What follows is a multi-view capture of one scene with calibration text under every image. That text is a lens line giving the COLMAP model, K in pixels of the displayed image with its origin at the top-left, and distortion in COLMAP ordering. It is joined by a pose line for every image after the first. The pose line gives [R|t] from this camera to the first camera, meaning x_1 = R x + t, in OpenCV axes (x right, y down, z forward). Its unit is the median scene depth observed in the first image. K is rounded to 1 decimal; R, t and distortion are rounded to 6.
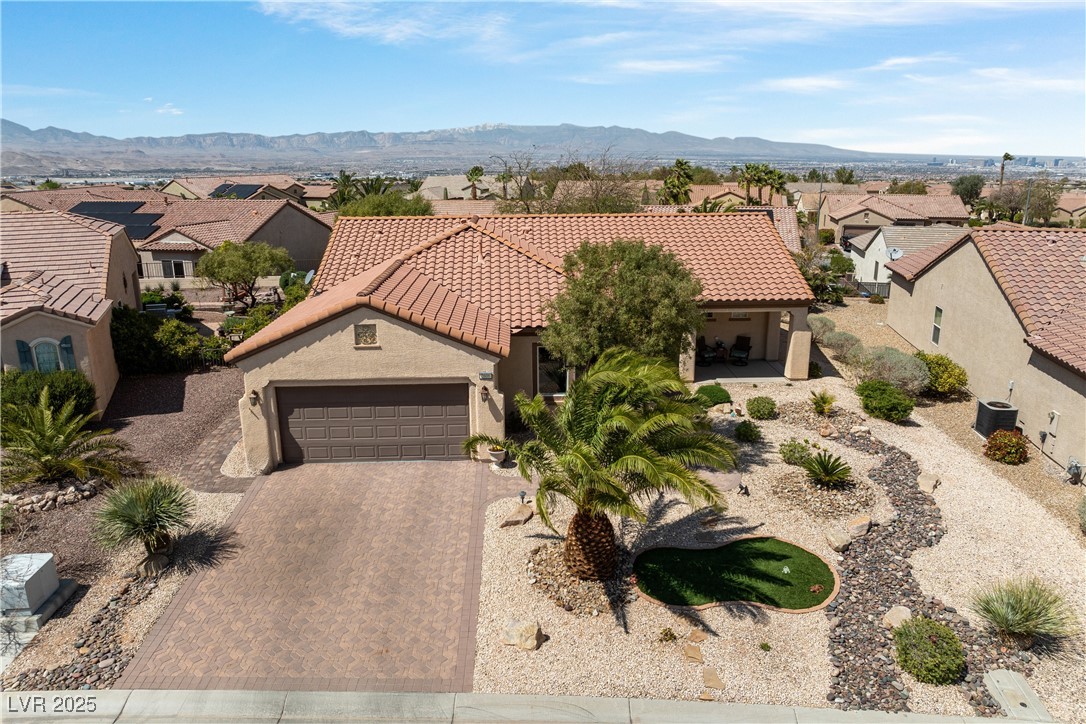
lens RADIAL K [[763.1, 0, 542.9], [0, 763.1, 379.1], [0, 0, 1]] dist [-0.041987, 0.010186]
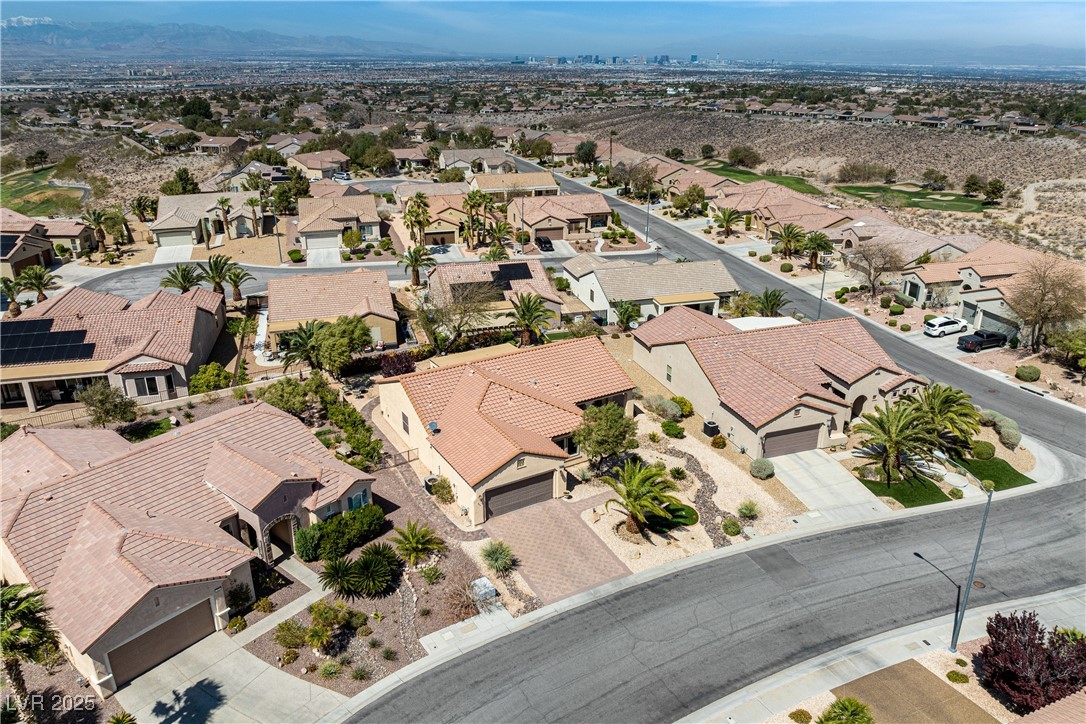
lens RADIAL K [[763.1, 0, 543.1], [0, 763.1, 358.0], [0, 0, 1]] dist [-0.041987, 0.010186]
pose [[0.879529, -0.171457, 0.443882, -1.195904], [0.129054, 0.983816, 0.124303, -0.685665], [-0.458011, -0.052044, 0.887422, -1.214564]]
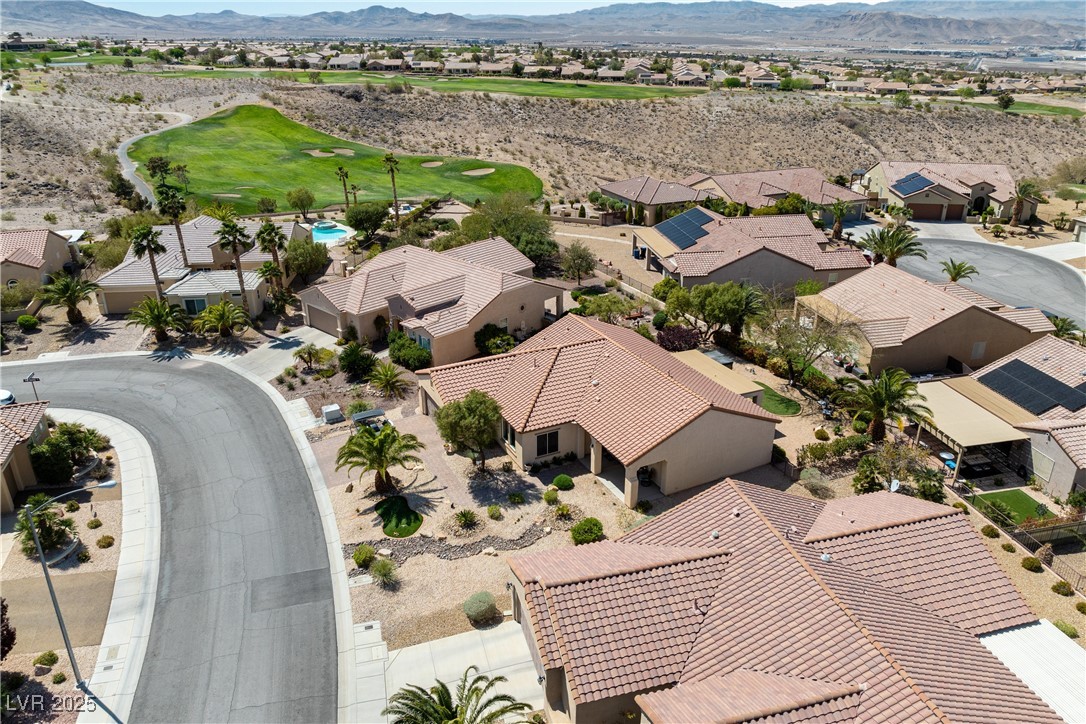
lens RADIAL K [[763.1, 0, 537.7], [0, 763.1, 354.6], [0, 0, 1]] dist [-0.041987, 0.010186]
pose [[0.411602, 0.365822, -0.834720, 2.095678], [-0.255400, 0.925503, 0.279670, -0.987168], [0.874845, 0.098074, 0.474370, 0.034221]]
